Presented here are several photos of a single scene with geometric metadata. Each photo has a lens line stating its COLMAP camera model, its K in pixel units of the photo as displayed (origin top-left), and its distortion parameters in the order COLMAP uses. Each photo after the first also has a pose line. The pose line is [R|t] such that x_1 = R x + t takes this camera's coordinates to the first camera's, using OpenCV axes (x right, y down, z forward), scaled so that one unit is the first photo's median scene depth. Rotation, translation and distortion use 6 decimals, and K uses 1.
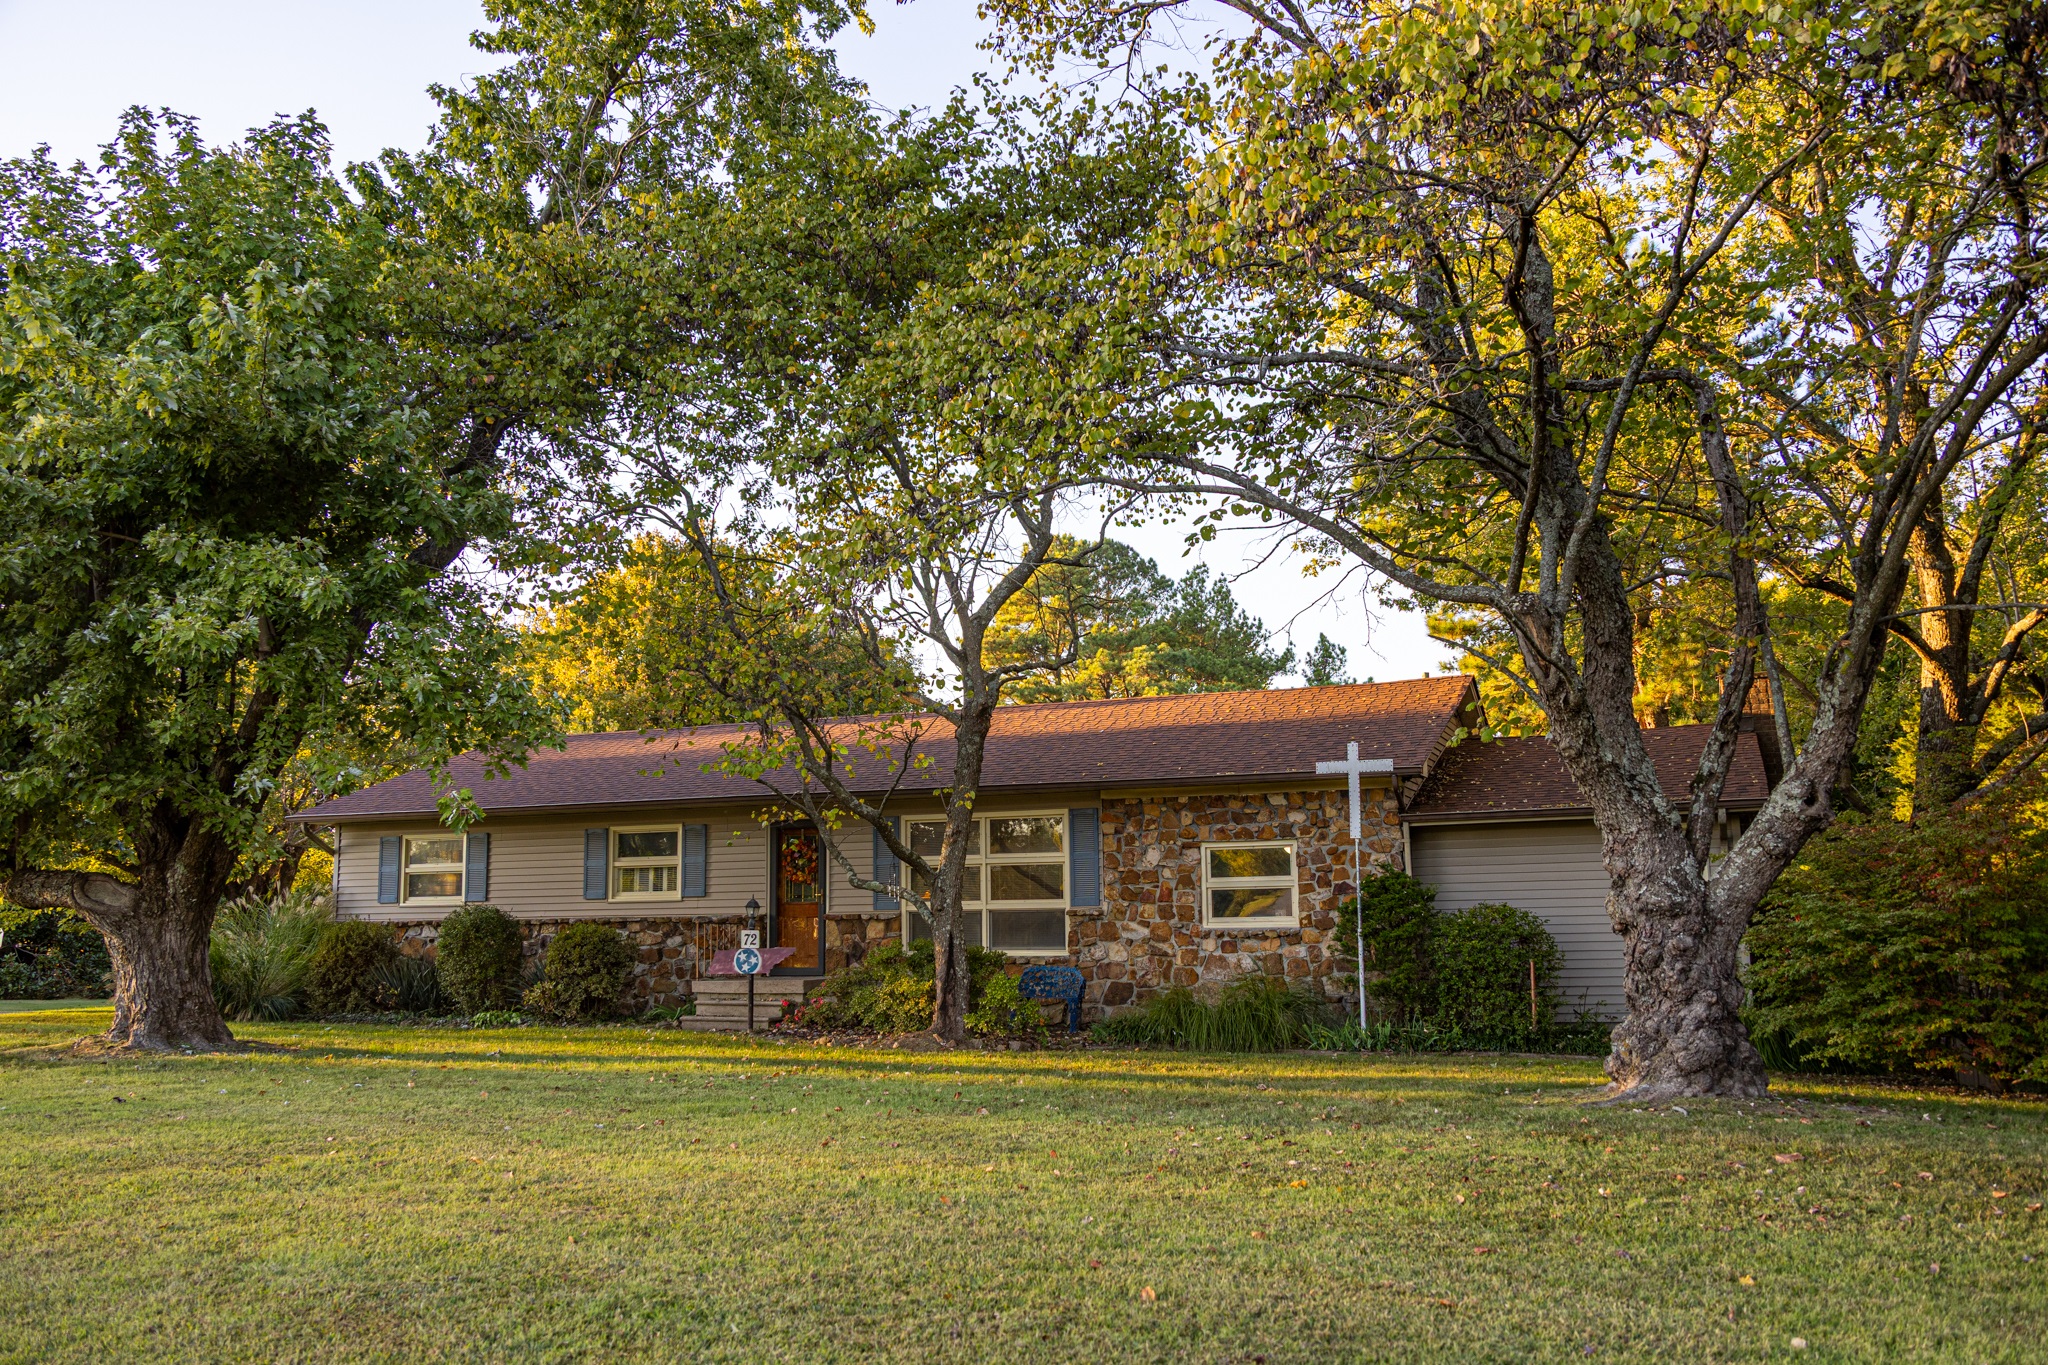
lens RADIAL K [[1722.2, 0, 1025.8], [0, 1722.2, 671.6], [0, 0, 1]] dist [-0.044997, -0.001677]
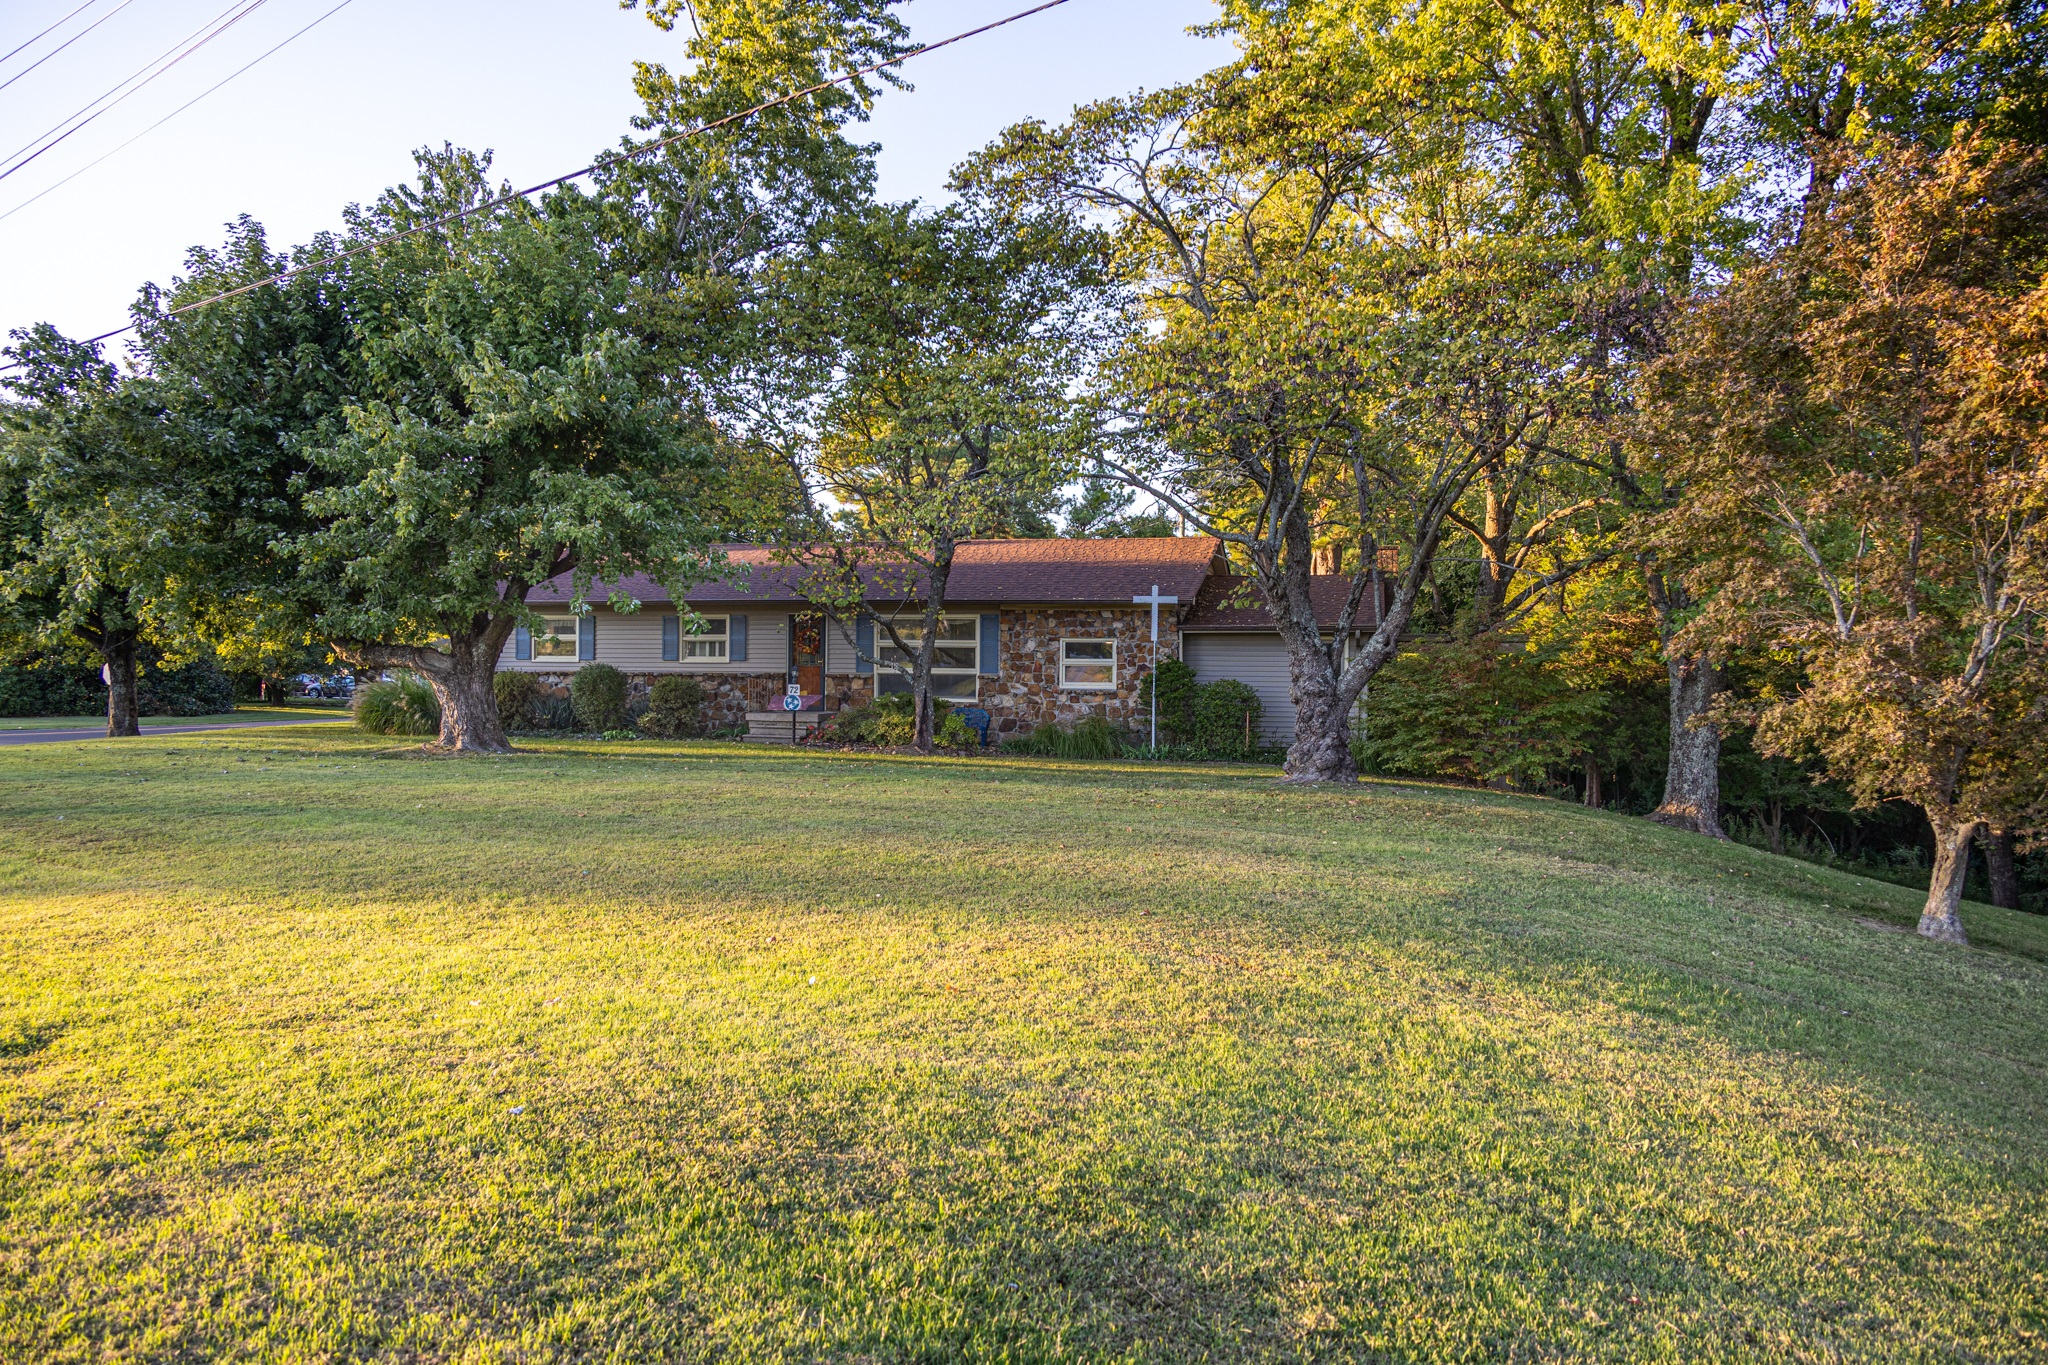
lens RADIAL K [[1414.1, 0, 1021.7], [0, 1414.1, 688.1], [0, 0, 1]] dist [-0.009484, -0.000729]
pose [[0.990957, 0.020154, 0.132655, -0.122163], [-0.041370, 0.986382, 0.159182, -0.073456], [-0.127641, -0.163231, 0.978296, -0.370864]]
